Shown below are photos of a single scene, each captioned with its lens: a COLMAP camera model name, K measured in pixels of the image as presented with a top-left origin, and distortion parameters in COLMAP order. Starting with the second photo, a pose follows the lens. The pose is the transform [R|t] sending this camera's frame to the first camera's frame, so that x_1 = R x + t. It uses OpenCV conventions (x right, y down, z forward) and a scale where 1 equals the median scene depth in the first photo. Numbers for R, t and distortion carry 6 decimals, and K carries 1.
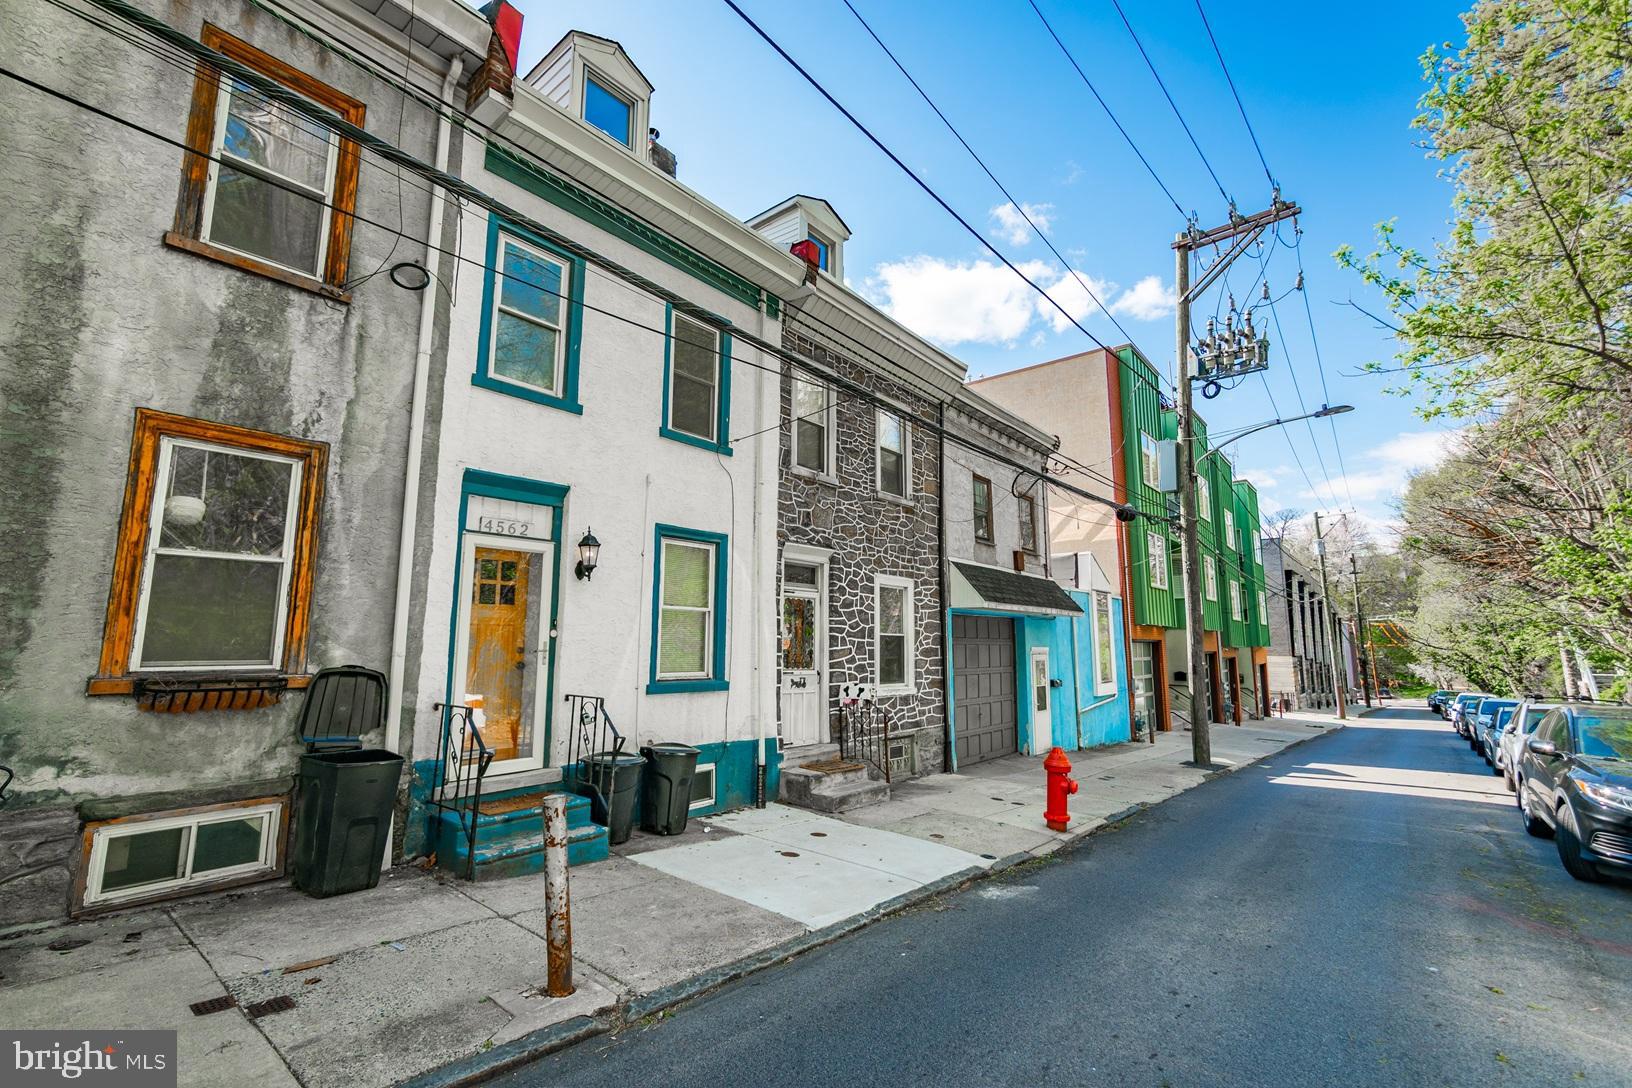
lens RADIAL K [[759.3, 0, 800.7], [0, 759.3, 542.6], [0, 0, 1]] dist [0.000015, 0.000337]
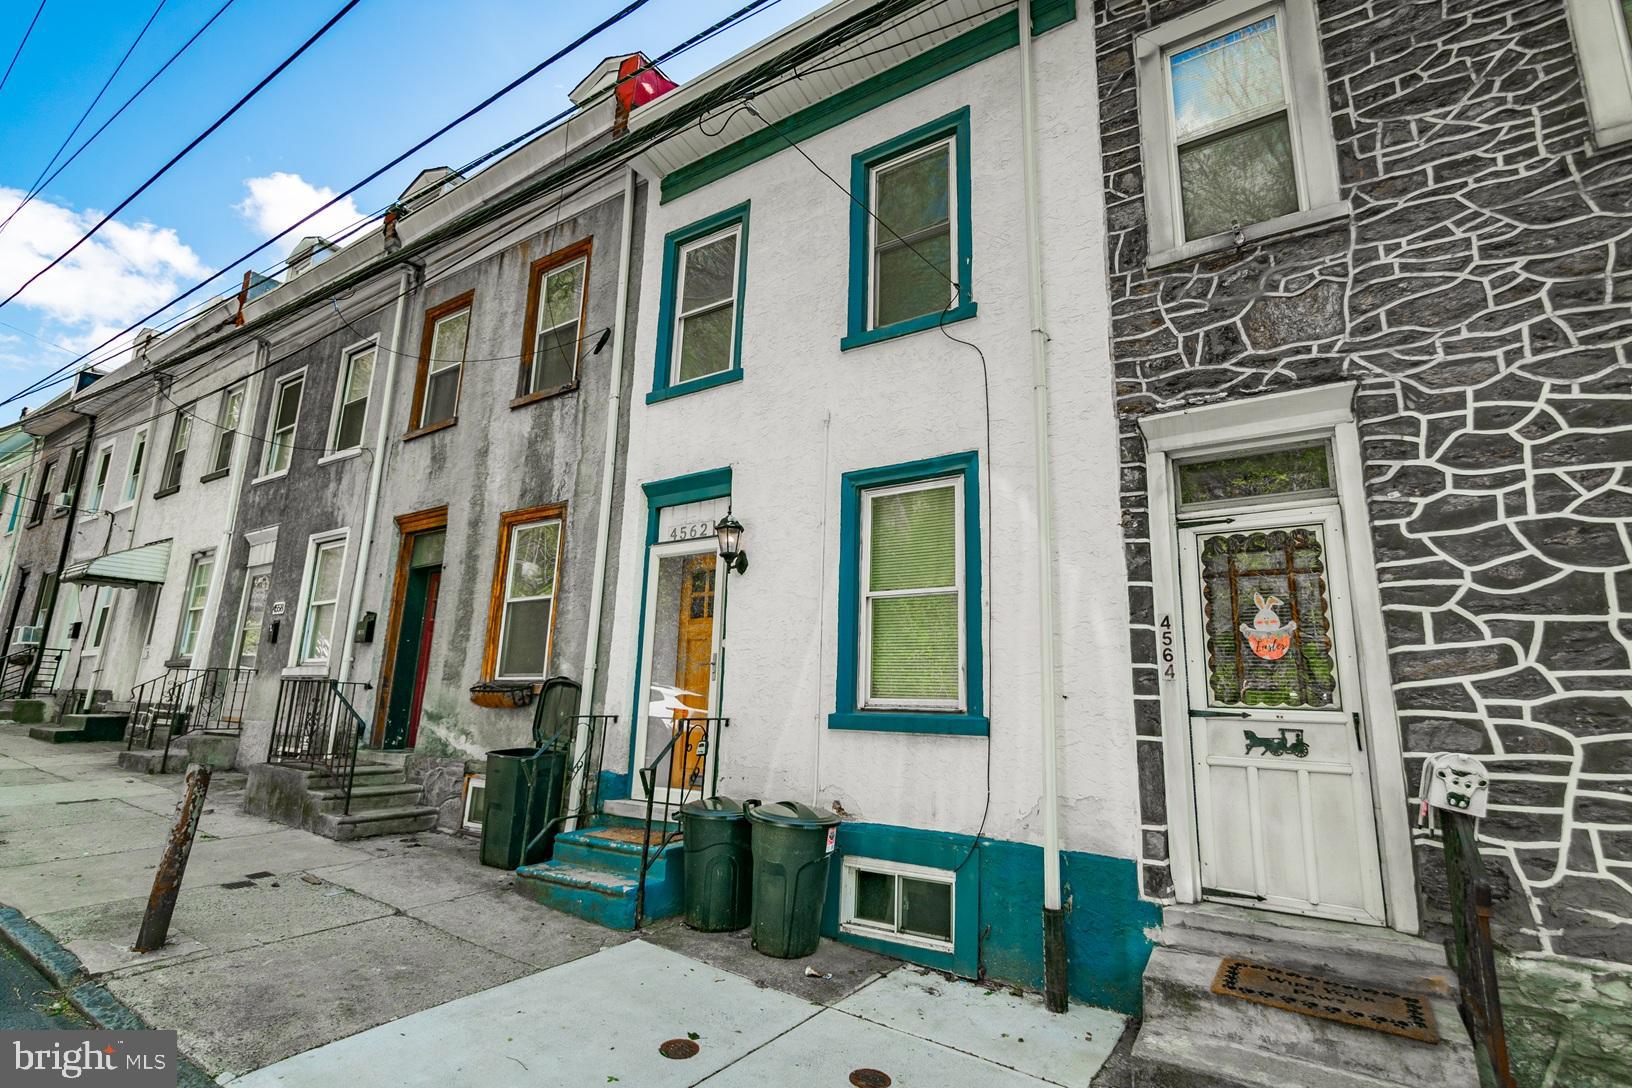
lens RADIAL K [[759.3, 0, 800.7], [0, 759.3, 542.6], [0, 0, 1]] dist [0.000015, 0.000337]
pose [[0.111440, -0.217003, -0.969789, 0.455129], [0.103603, 0.973087, -0.205835, 0.172148], [0.988356, -0.077534, 0.130923, 0.879469]]
